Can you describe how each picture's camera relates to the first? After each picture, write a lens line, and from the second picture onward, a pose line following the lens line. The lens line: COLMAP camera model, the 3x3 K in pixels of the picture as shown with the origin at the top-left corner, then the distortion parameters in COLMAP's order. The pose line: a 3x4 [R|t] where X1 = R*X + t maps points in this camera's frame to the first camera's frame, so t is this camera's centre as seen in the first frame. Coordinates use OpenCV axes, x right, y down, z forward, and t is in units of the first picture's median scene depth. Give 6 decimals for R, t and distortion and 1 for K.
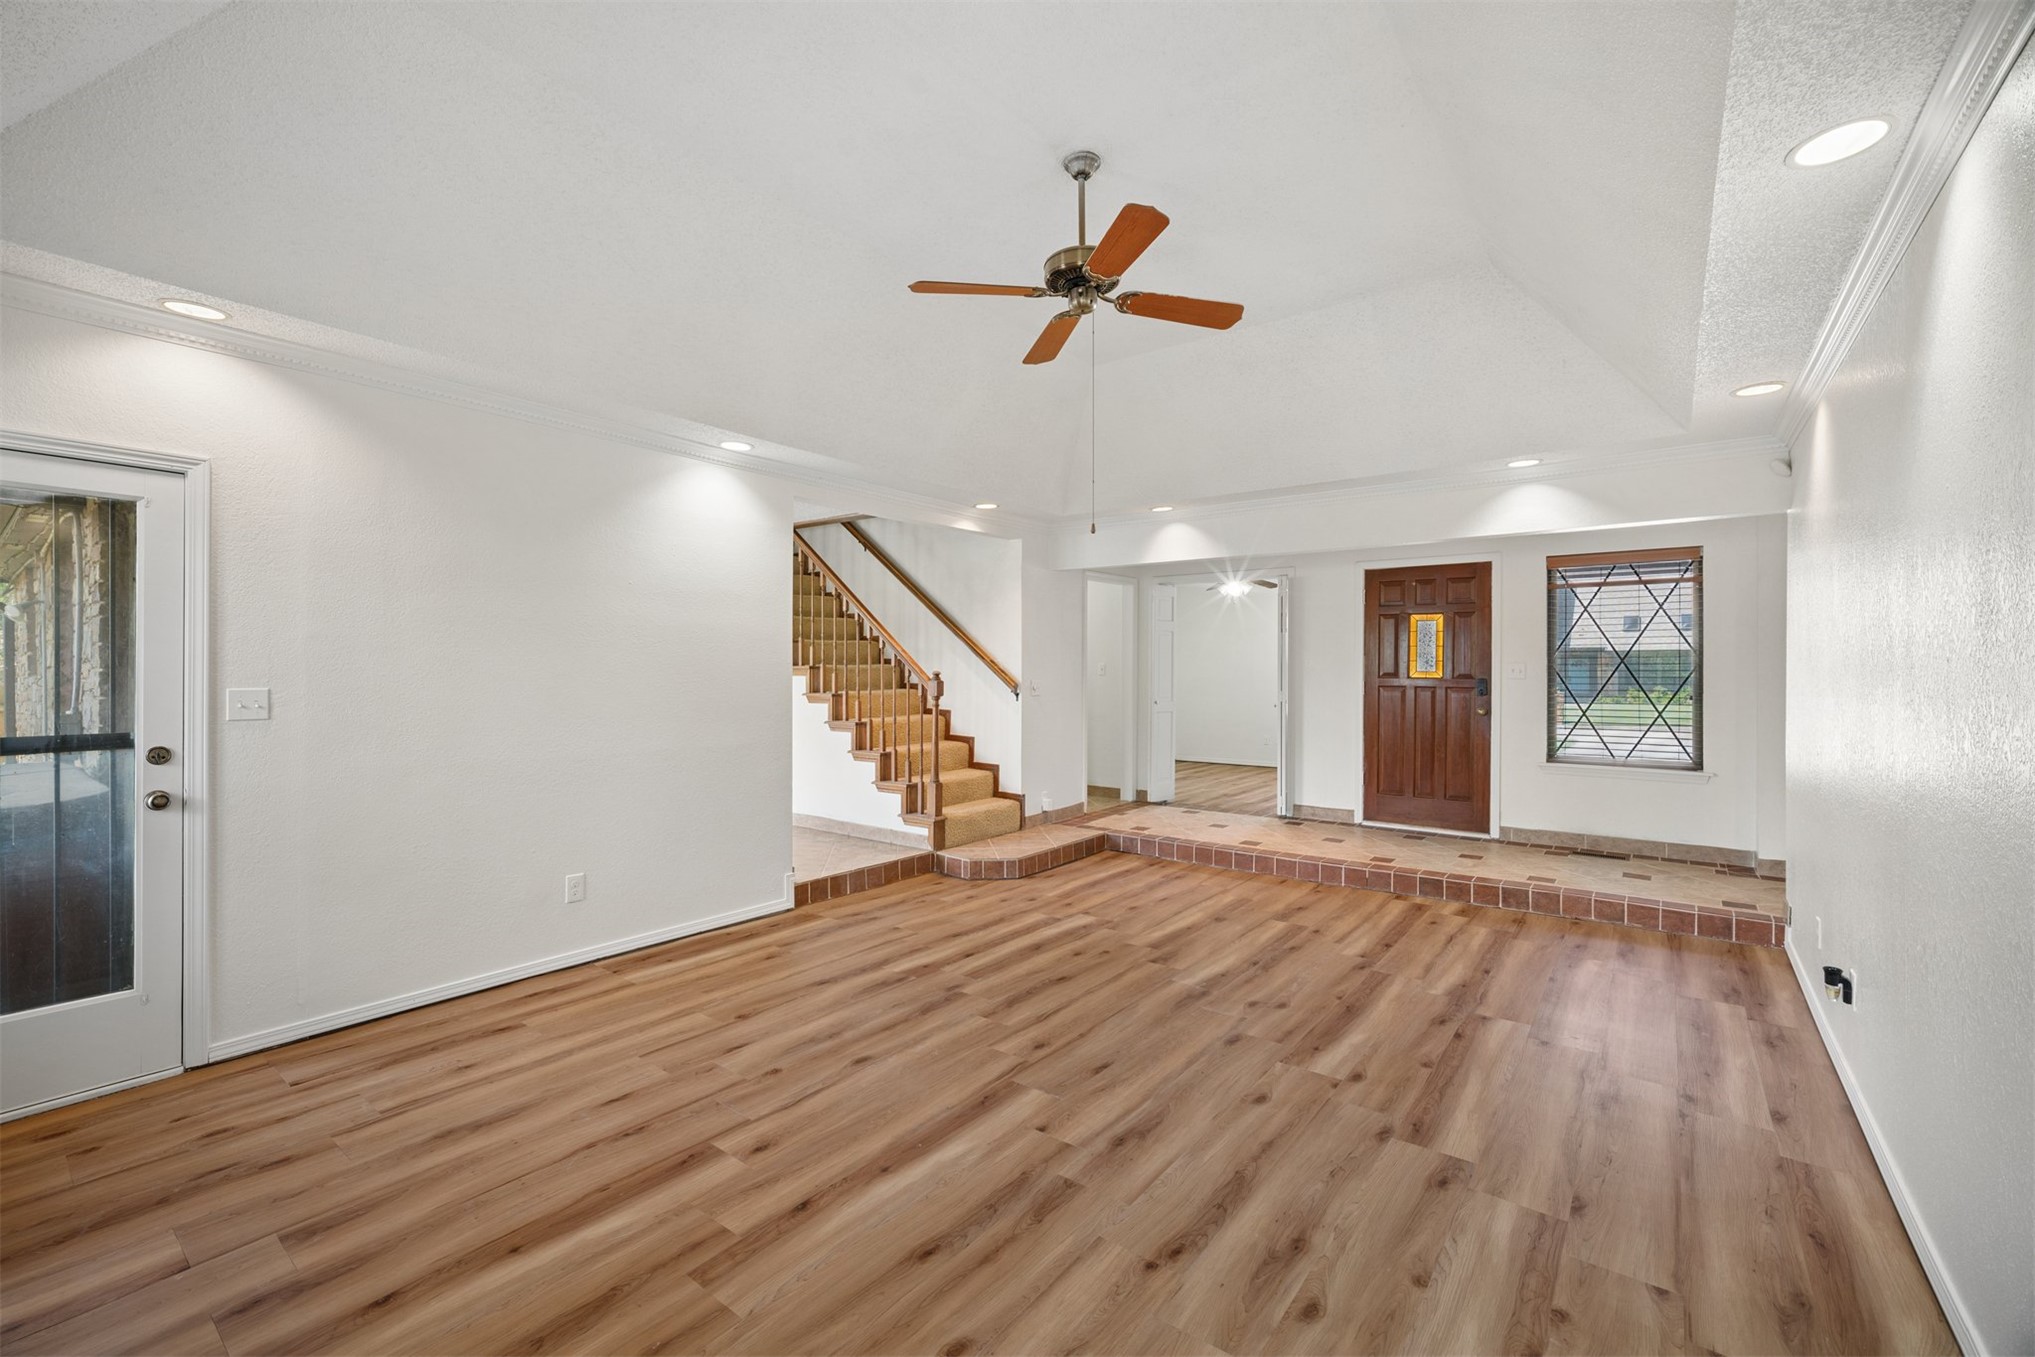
lens RADIAL K [[869.0, 0, 1017.0], [0, 869.0, 674.7], [0, 0, 1]] dist [0.004318, 0.000383]
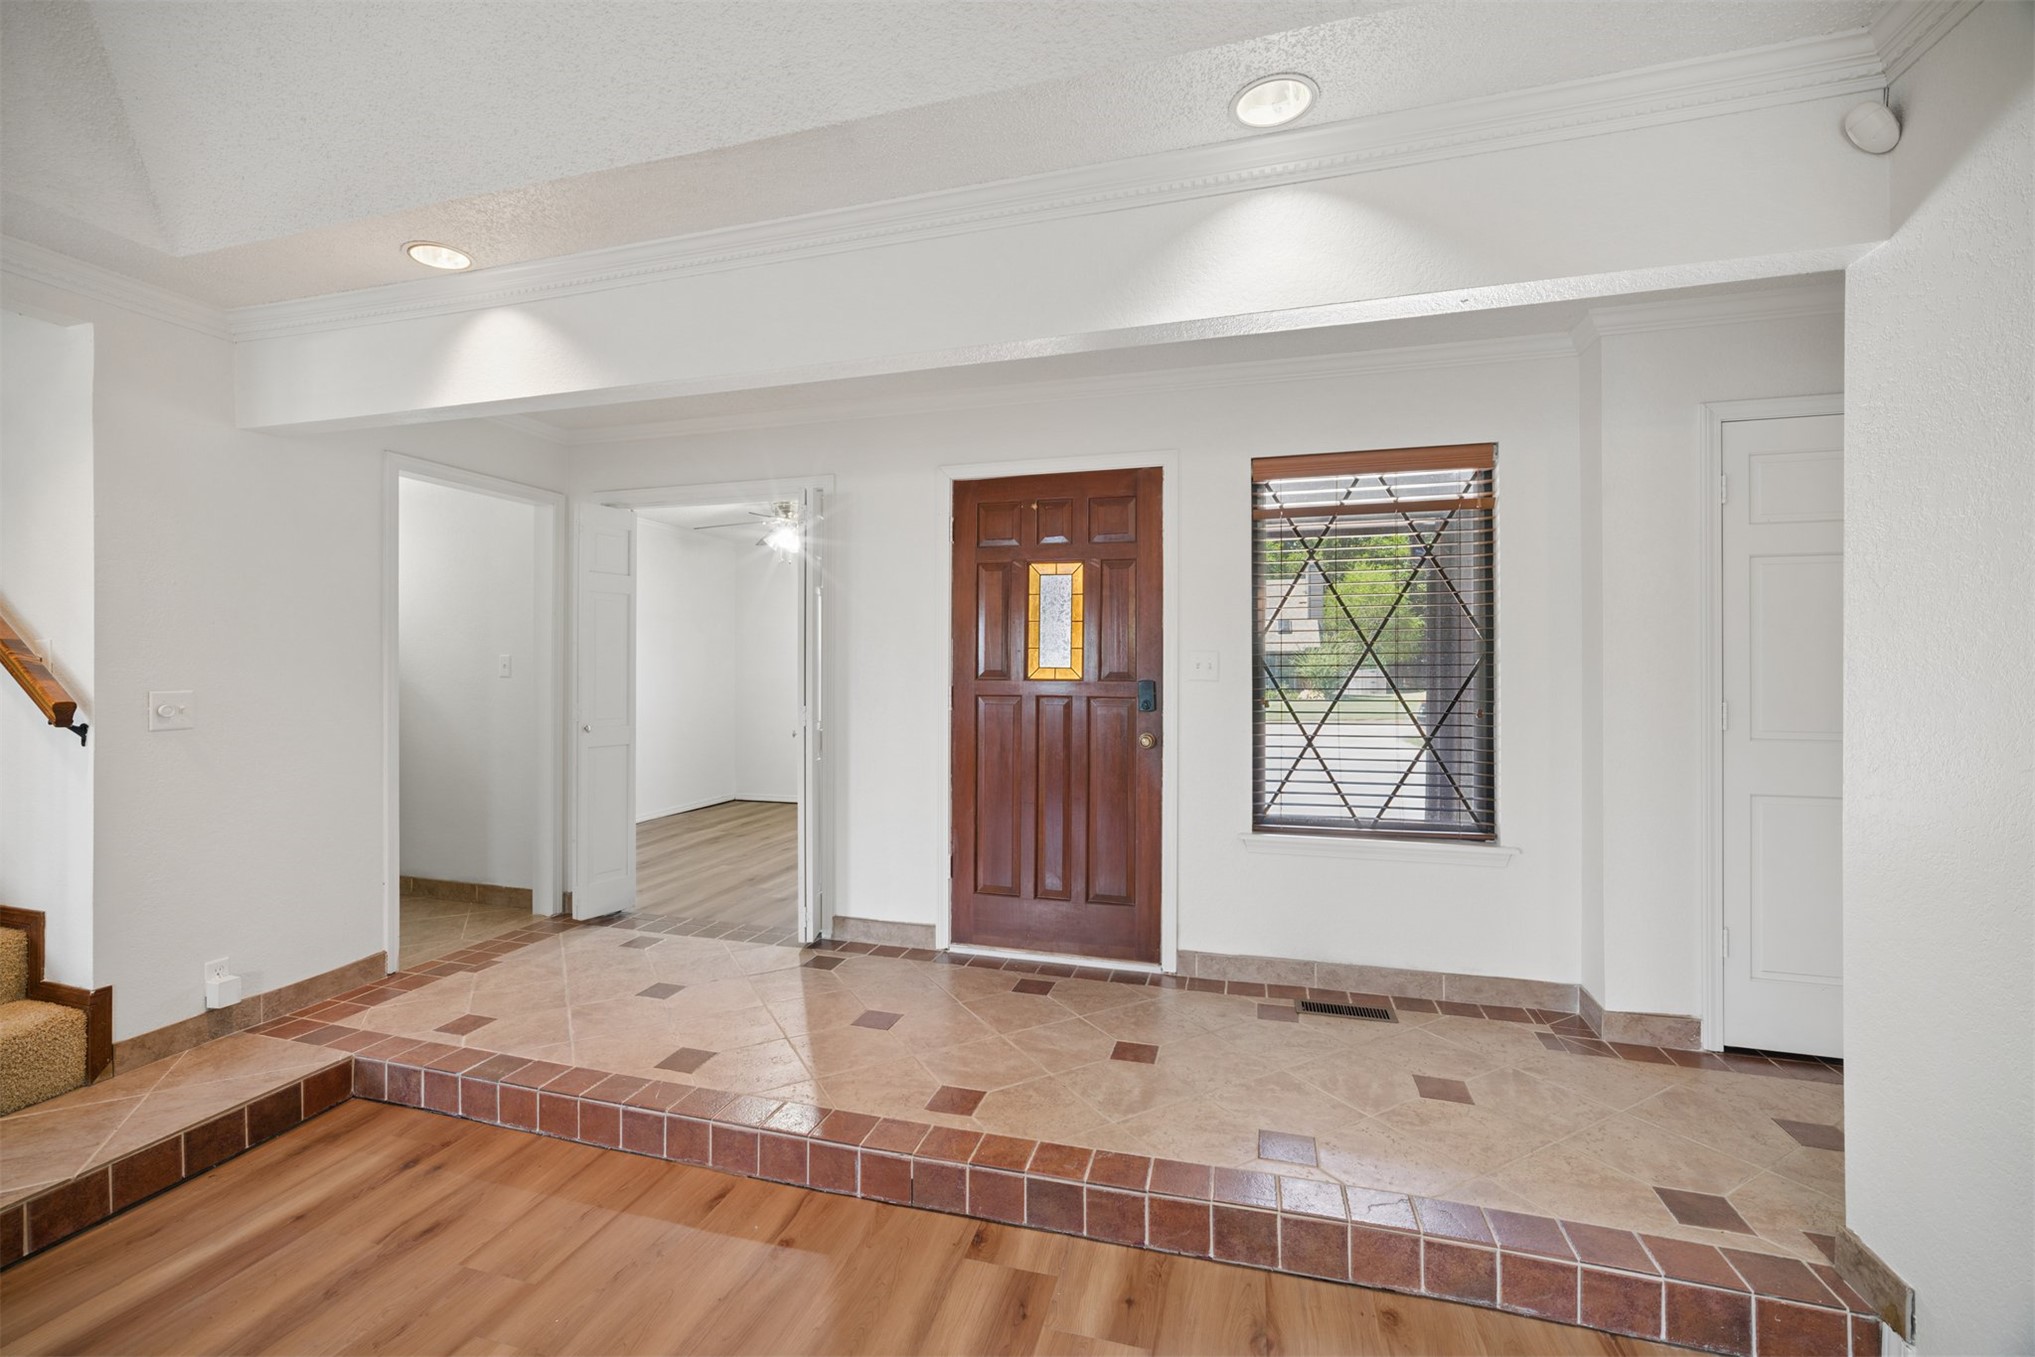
lens RADIAL K [[869.0, 0, 1010.9], [0, 869.0, 673.2], [0, 0, 1]] dist [0.004318, 0.000383]
pose [[0.932858, -0.003912, 0.360223, 0.251741], [0.003746, 0.999992, 0.001157, -0.000861], [-0.360225, 0.000270, 0.932865, 0.508778]]
